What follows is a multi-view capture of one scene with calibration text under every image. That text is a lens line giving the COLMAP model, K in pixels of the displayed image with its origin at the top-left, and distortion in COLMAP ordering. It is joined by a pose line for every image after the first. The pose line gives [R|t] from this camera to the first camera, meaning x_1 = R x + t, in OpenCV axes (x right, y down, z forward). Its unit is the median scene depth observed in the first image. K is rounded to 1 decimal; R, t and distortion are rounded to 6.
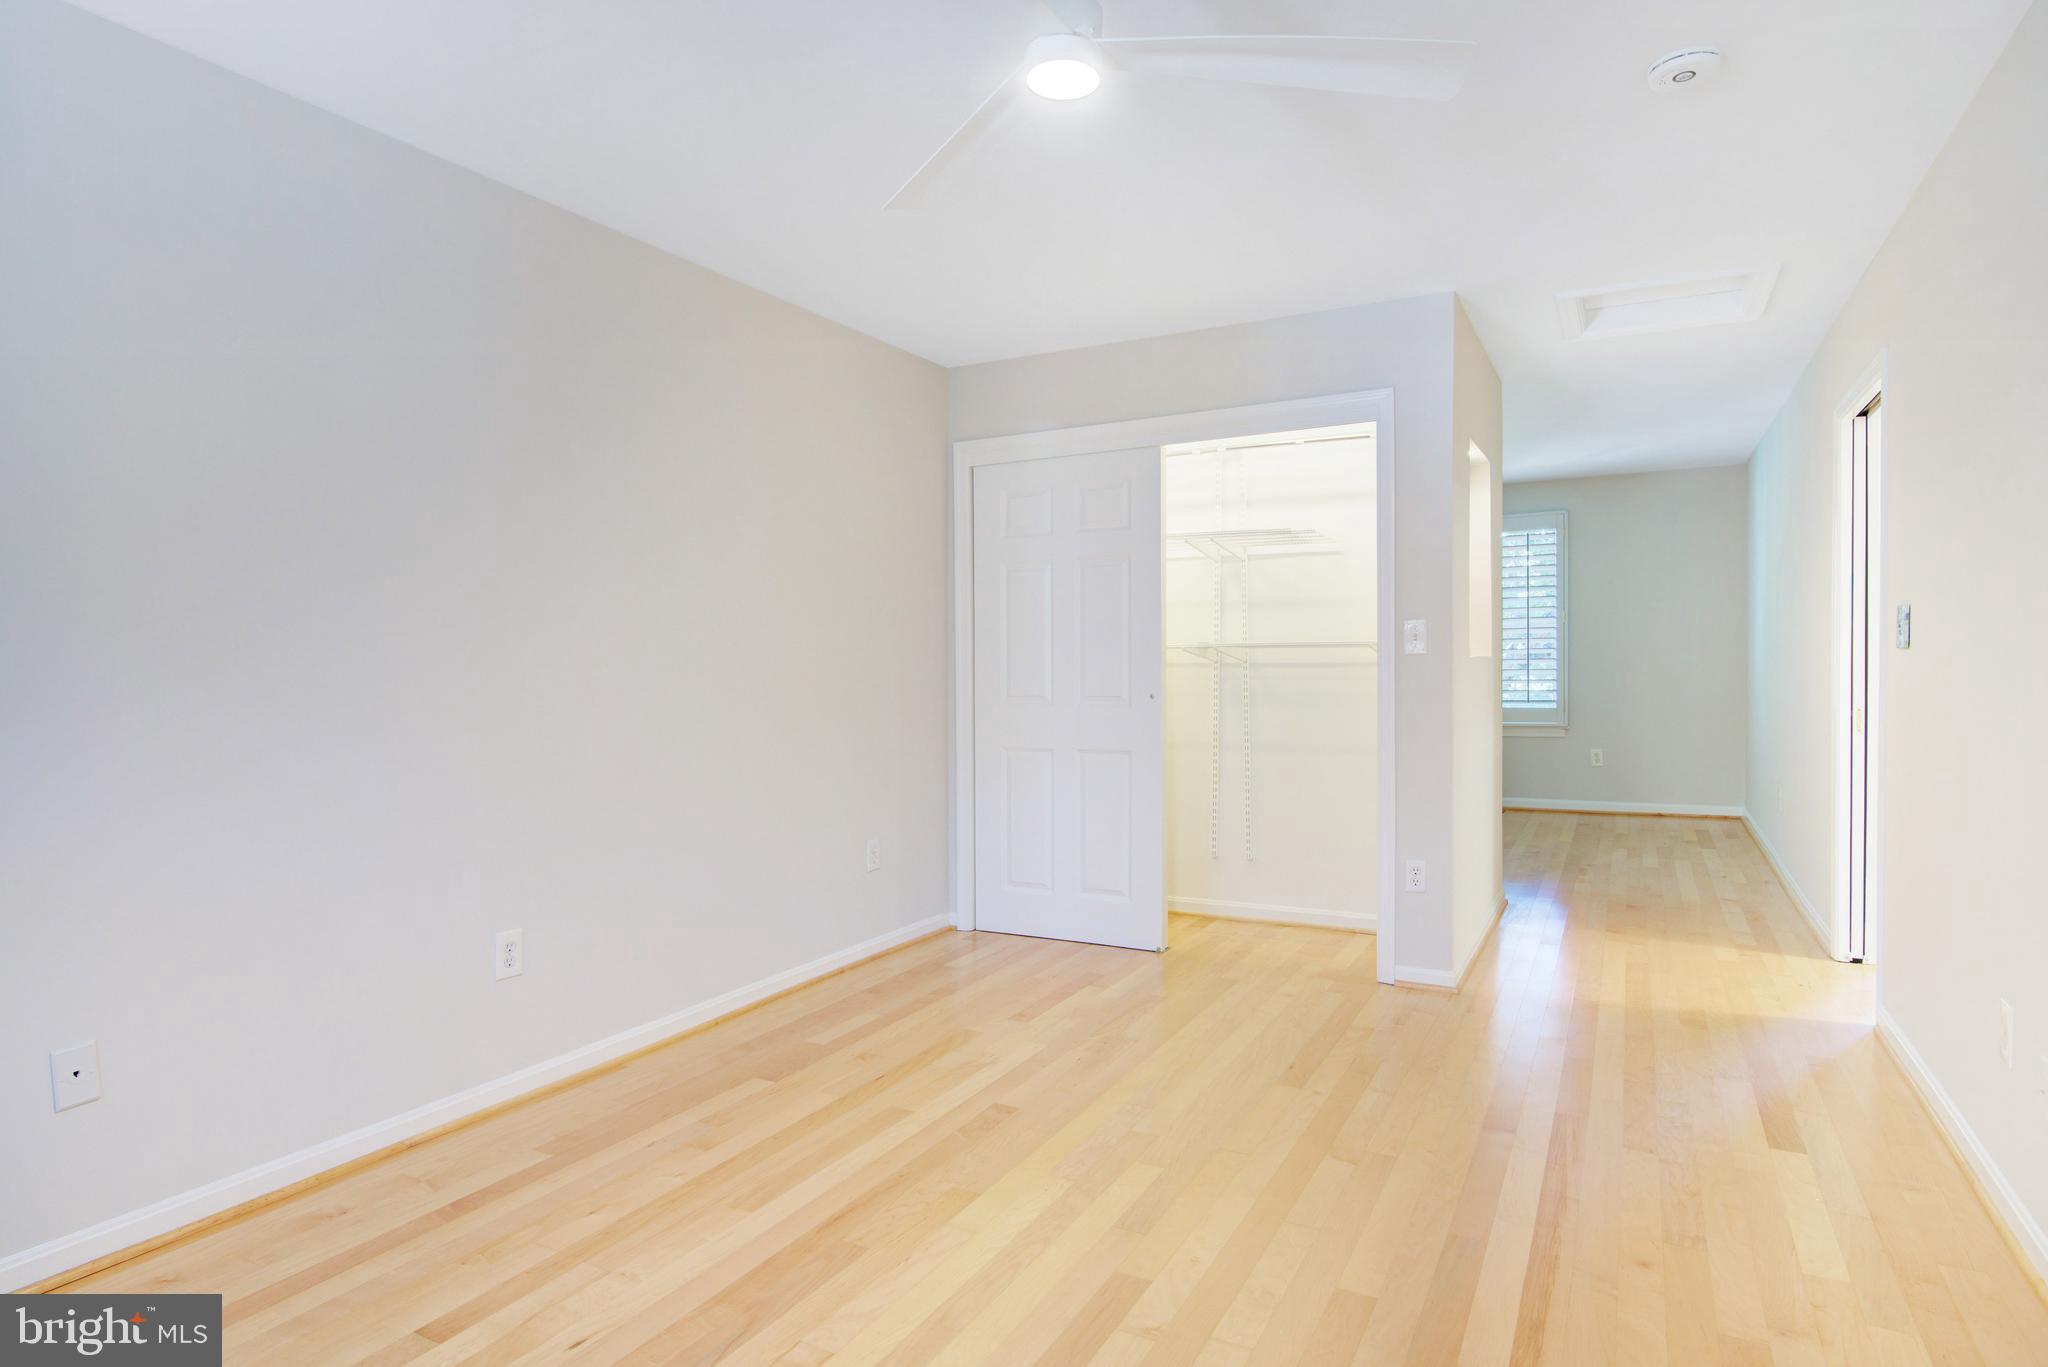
lens RADIAL K [[1113.6, 0, 1024.0], [0, 1113.6, 683.5], [0, 0, 1]] dist [-0.025050, -0.000353]
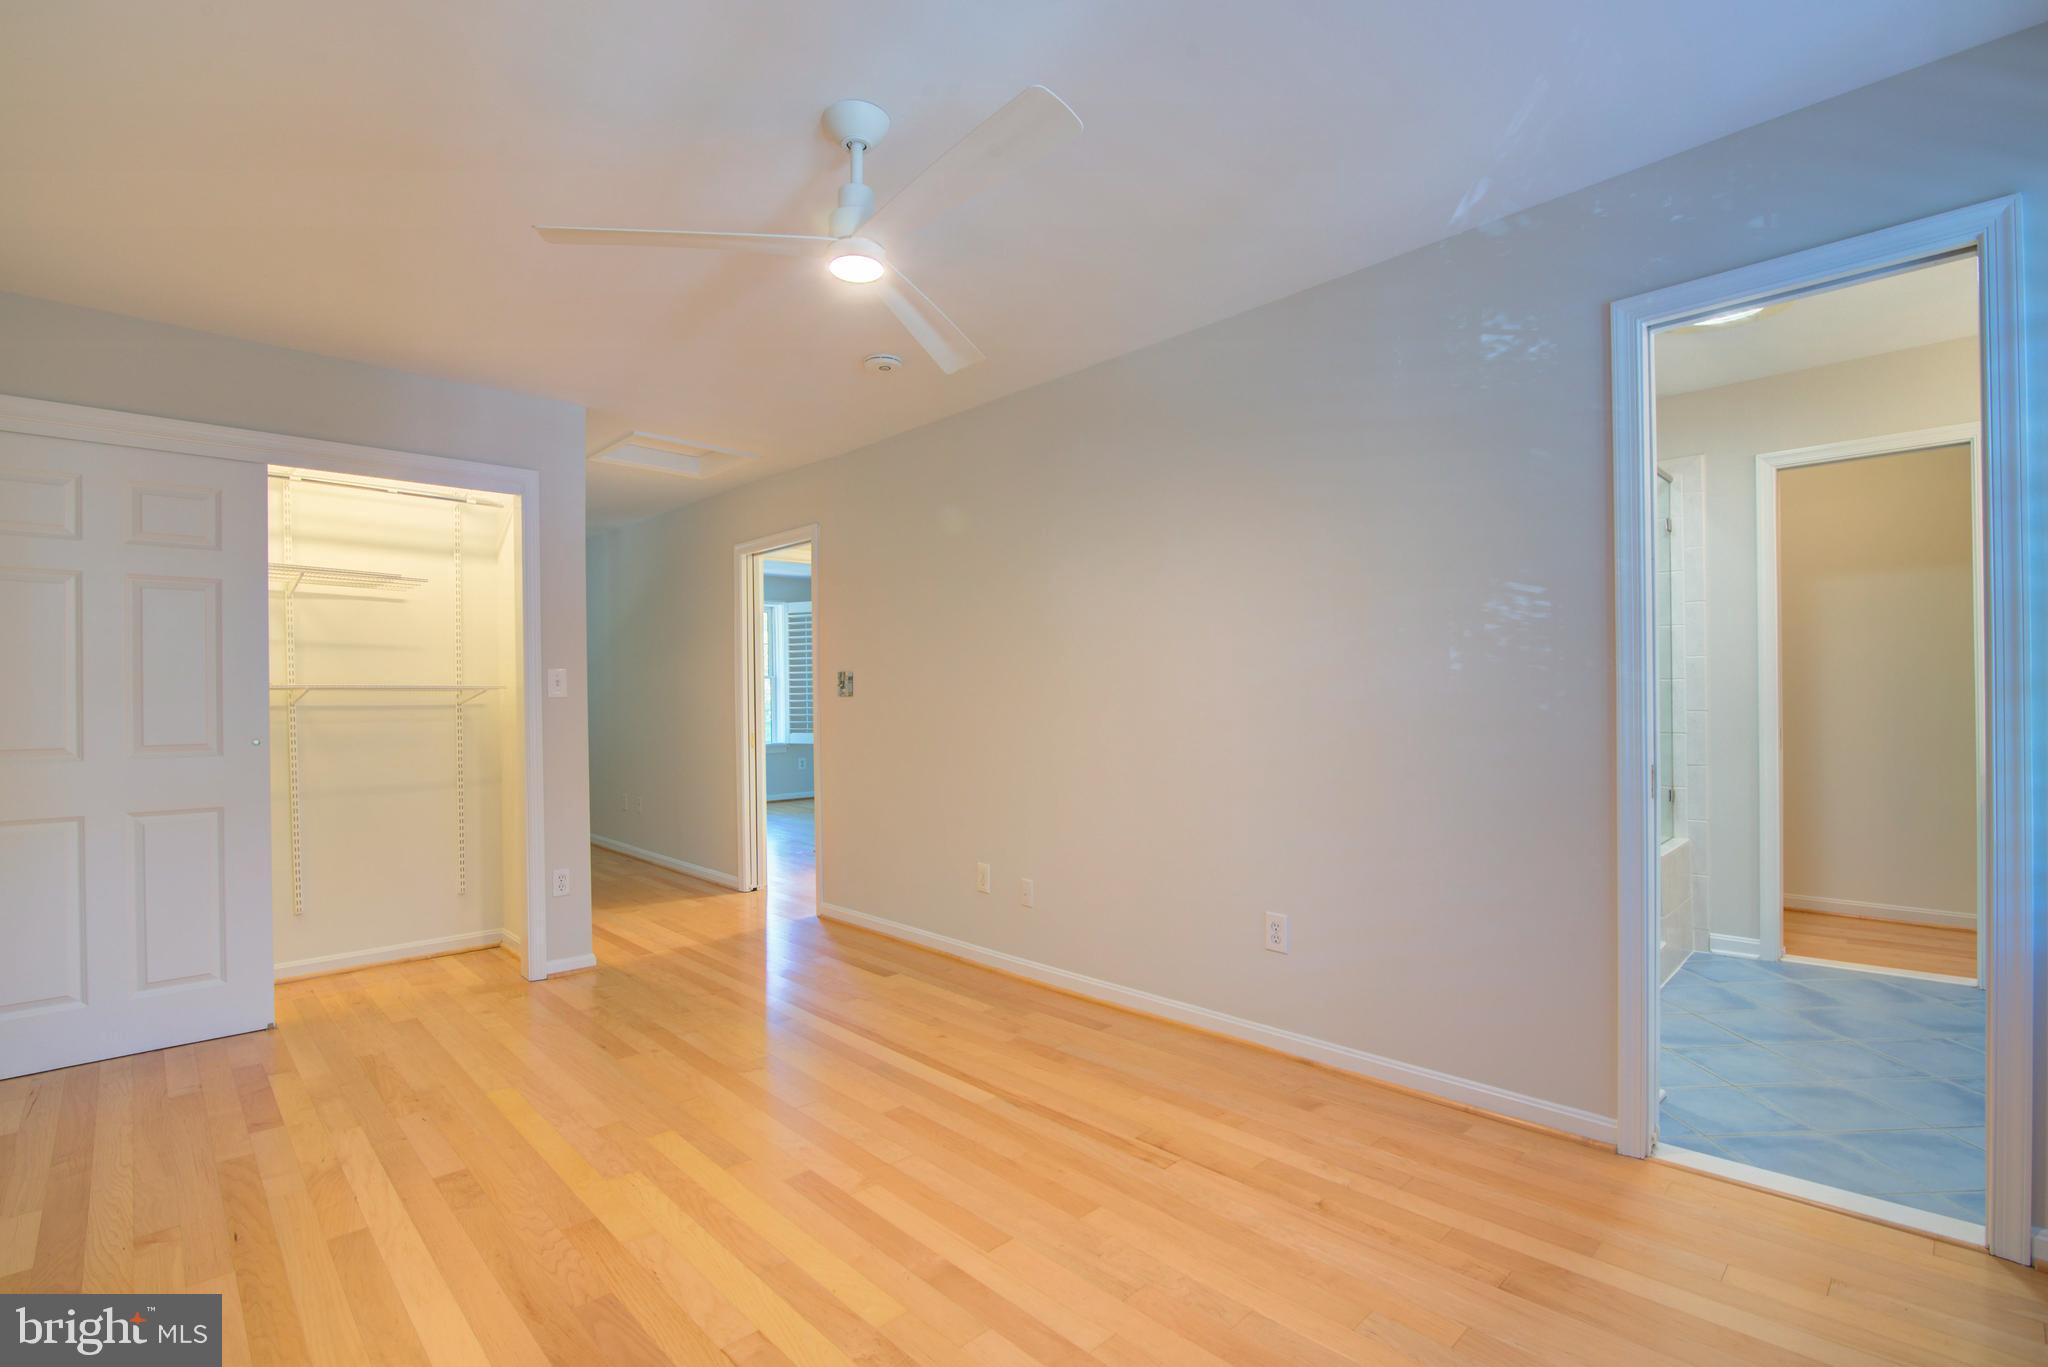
lens RADIAL K [[936.1, 0, 1025.0], [0, 936.1, 696.2], [0, 0, 1]] dist [-0.018323, 0.000430]
pose [[0.292043, 0.011669, 0.956334, -0.541573], [0.022293, 0.999571, -0.019004, 0.003316], [-0.956145, 0.026870, 0.291658, 0.258399]]
